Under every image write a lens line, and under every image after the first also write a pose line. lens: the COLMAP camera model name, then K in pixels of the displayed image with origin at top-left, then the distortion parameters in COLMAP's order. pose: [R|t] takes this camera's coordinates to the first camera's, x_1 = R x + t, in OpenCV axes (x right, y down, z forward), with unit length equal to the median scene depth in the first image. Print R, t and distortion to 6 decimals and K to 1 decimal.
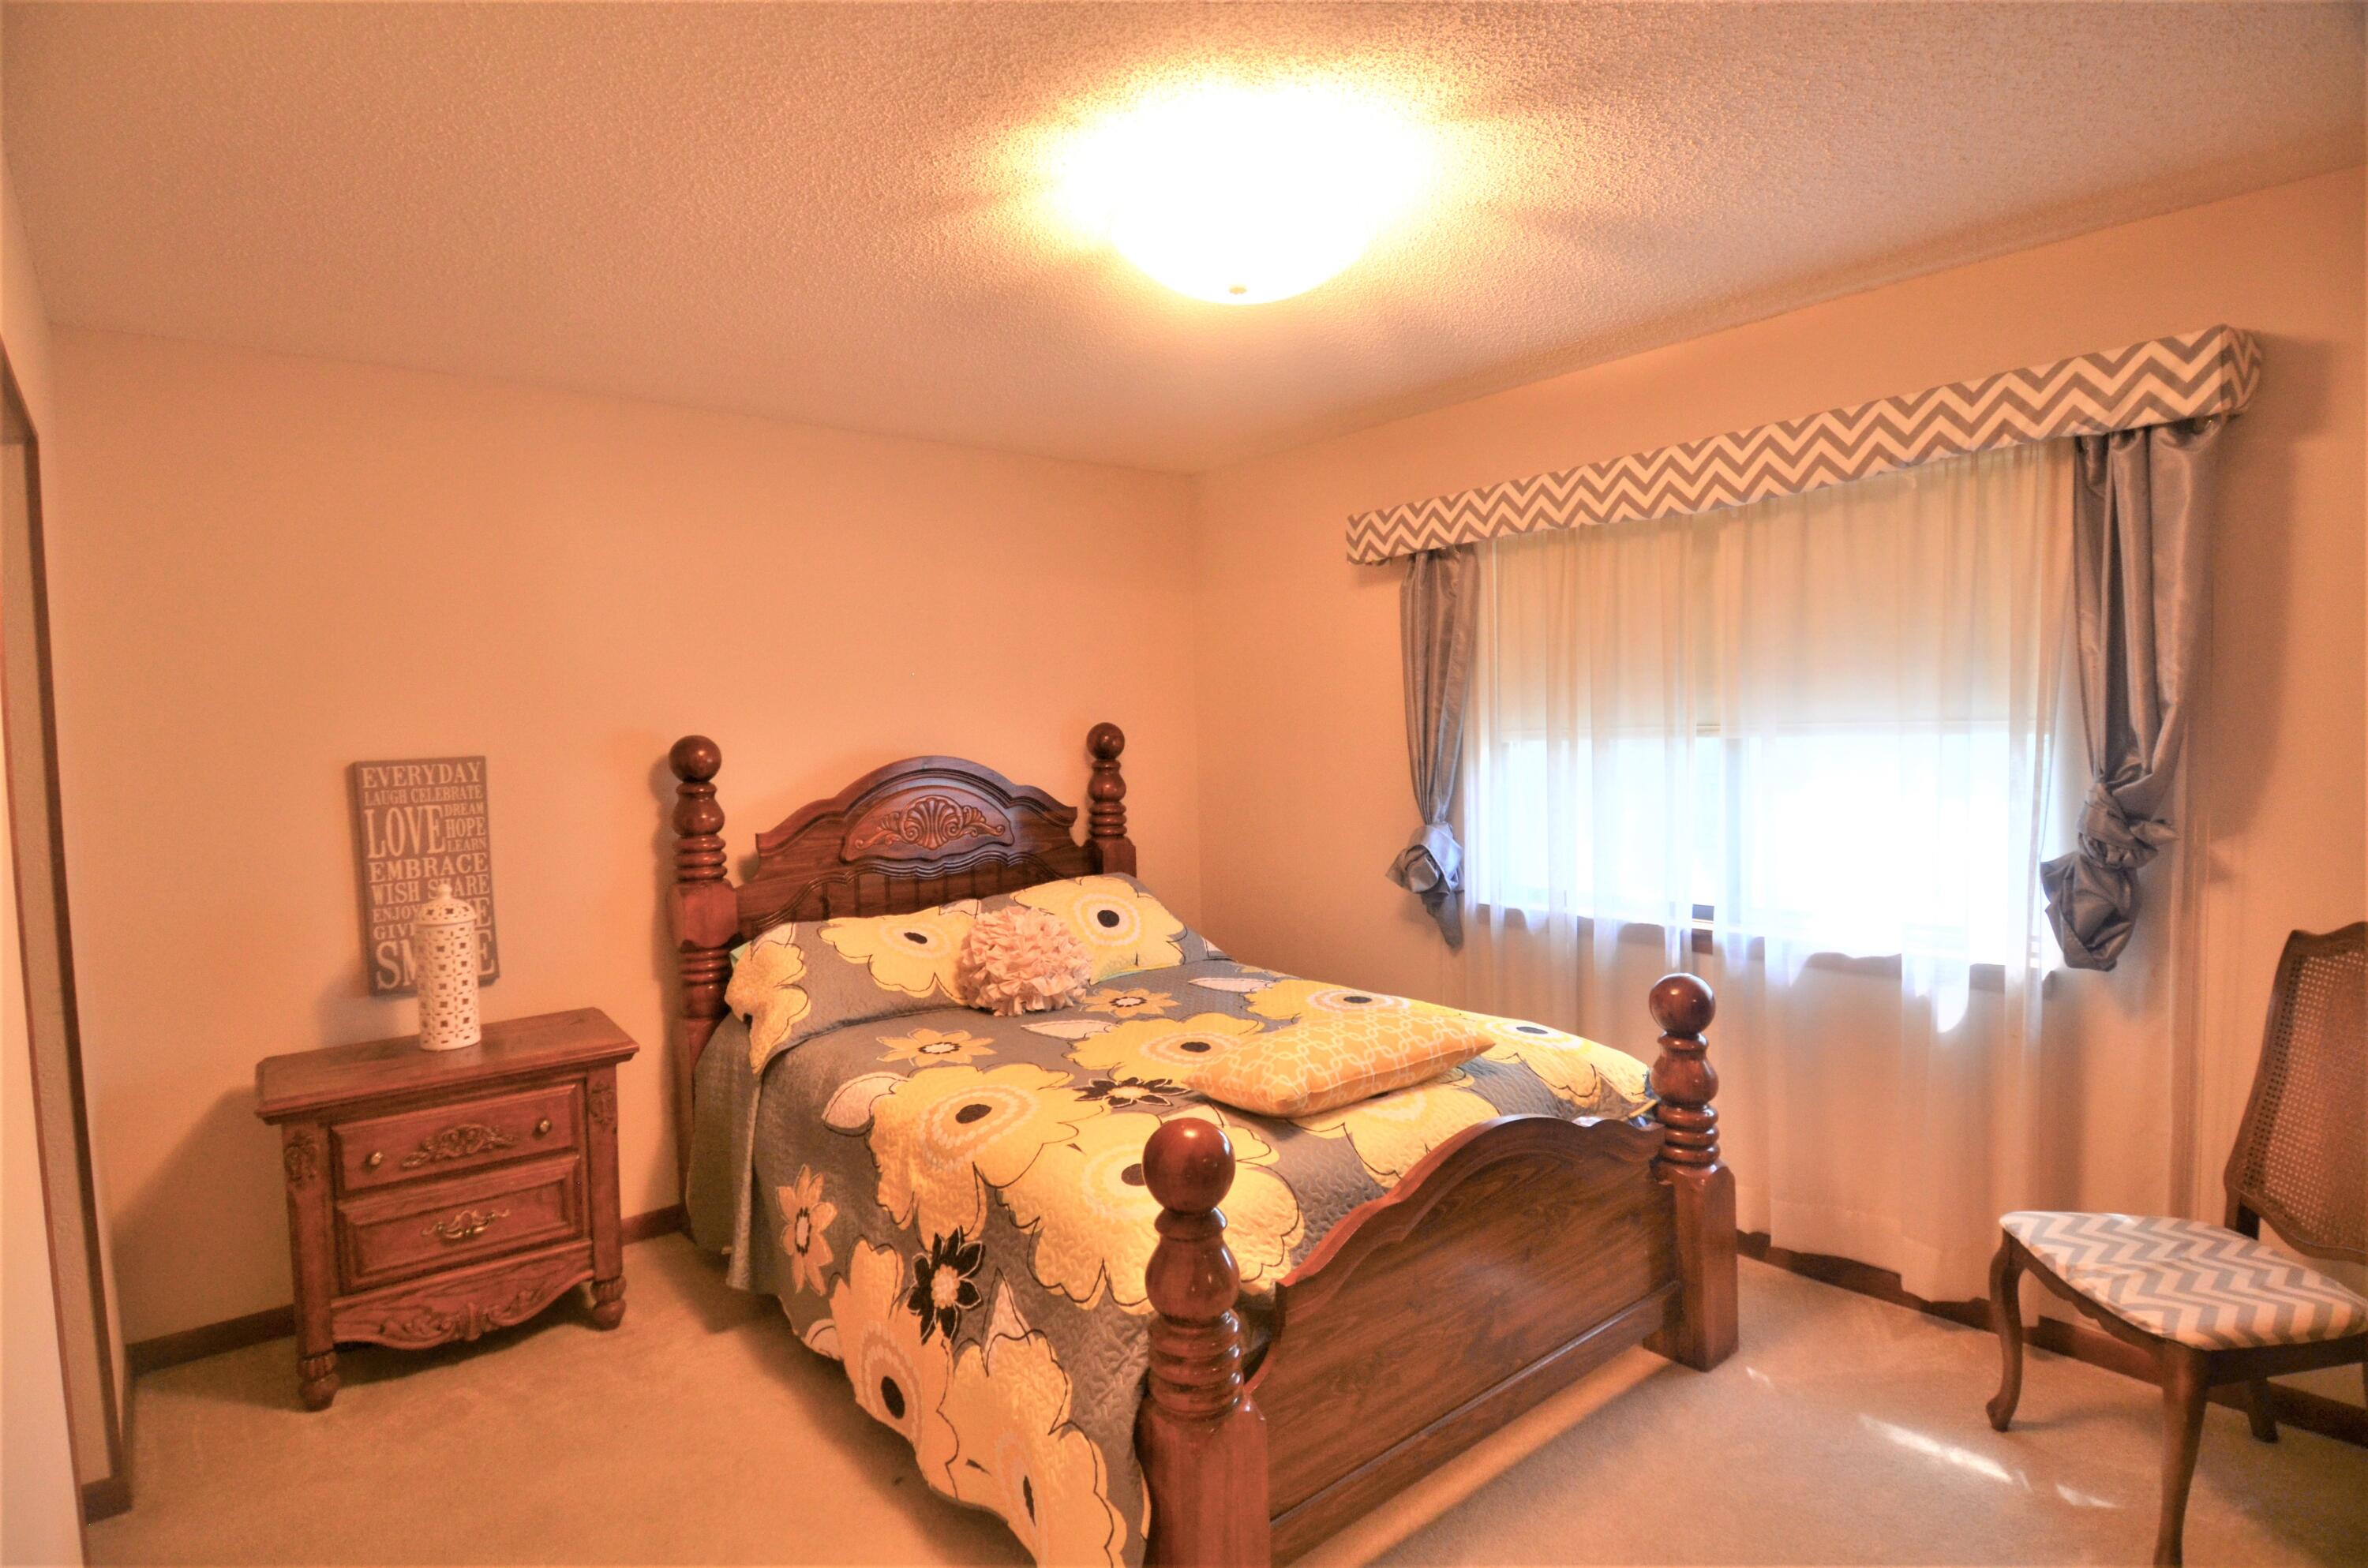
lens RADIAL K [[1222.6, 0, 1186.5], [0, 1222.6, 813.7], [0, 0, 1]] dist [-0.000387, -0.022331]
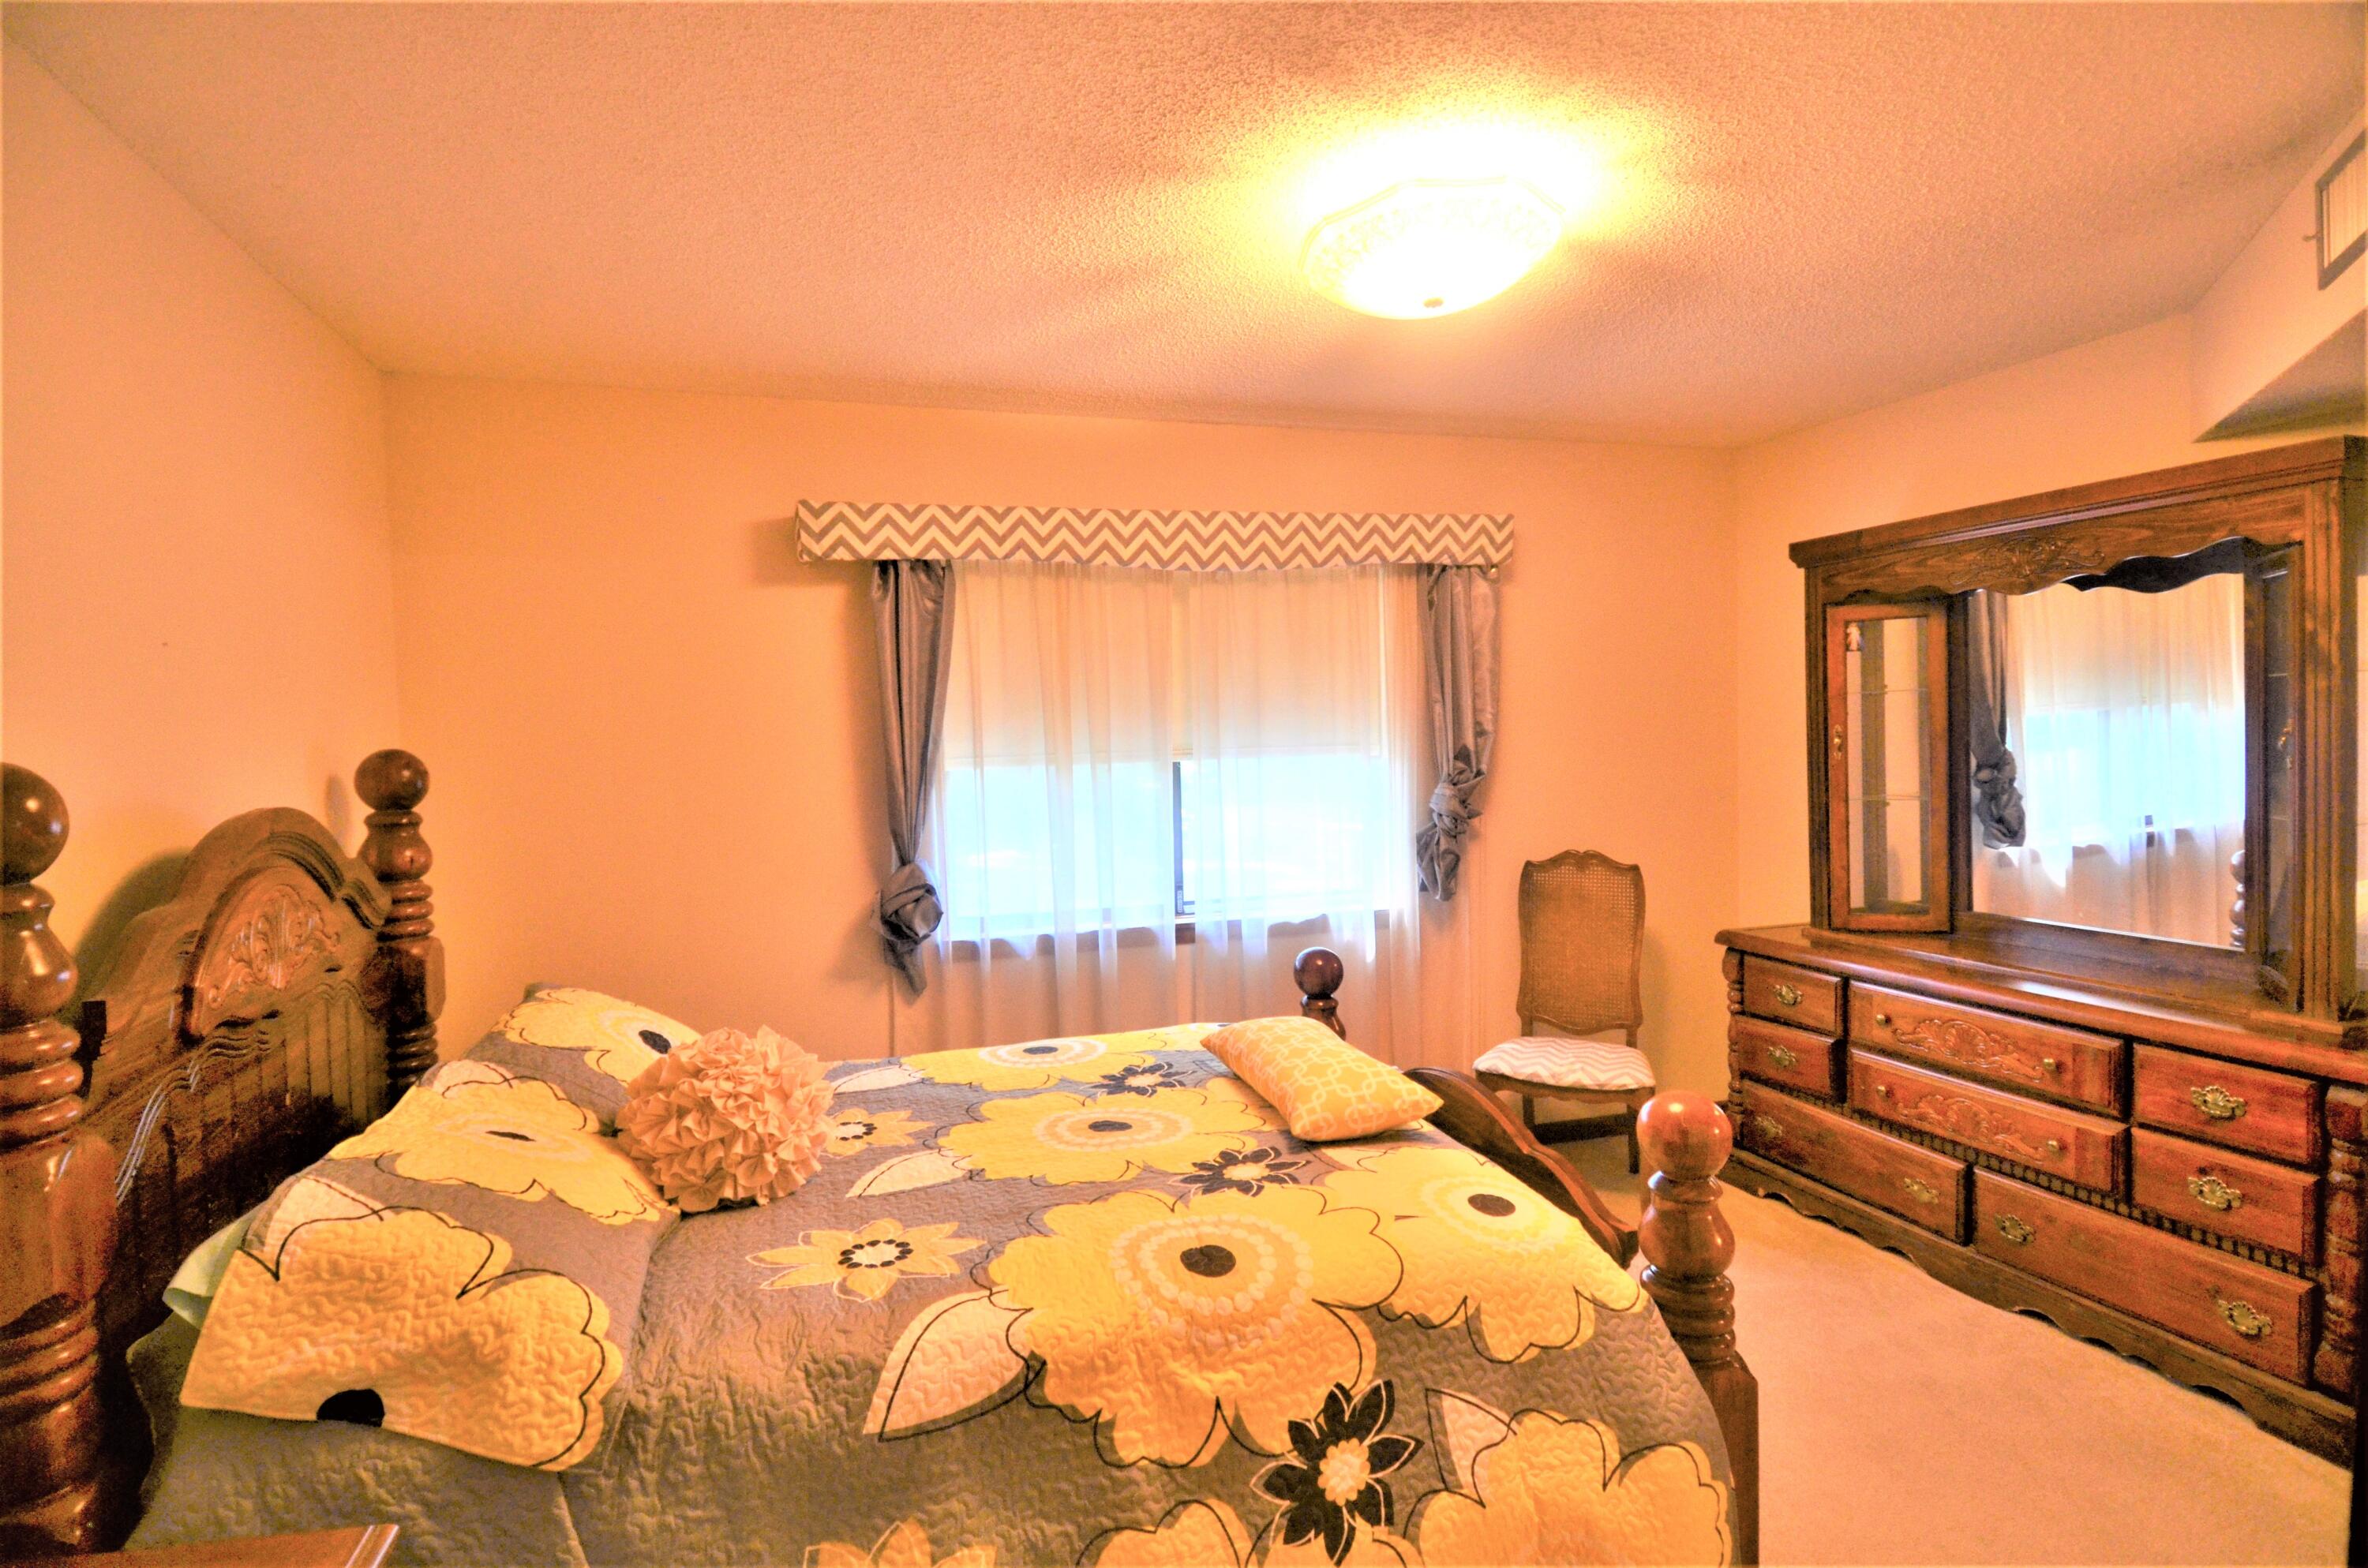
lens RADIAL K [[1217.8, 0, 1184.0], [0, 1217.8, 784.0], [0, 0, 1]] dist [0.025415, -0.036497]
pose [[0.381097, -0.023897, 0.924226, -0.771775], [0.079447, 0.996815, -0.006986, -0.035368], [-0.921115, 0.076089, 0.381782, 0.637444]]
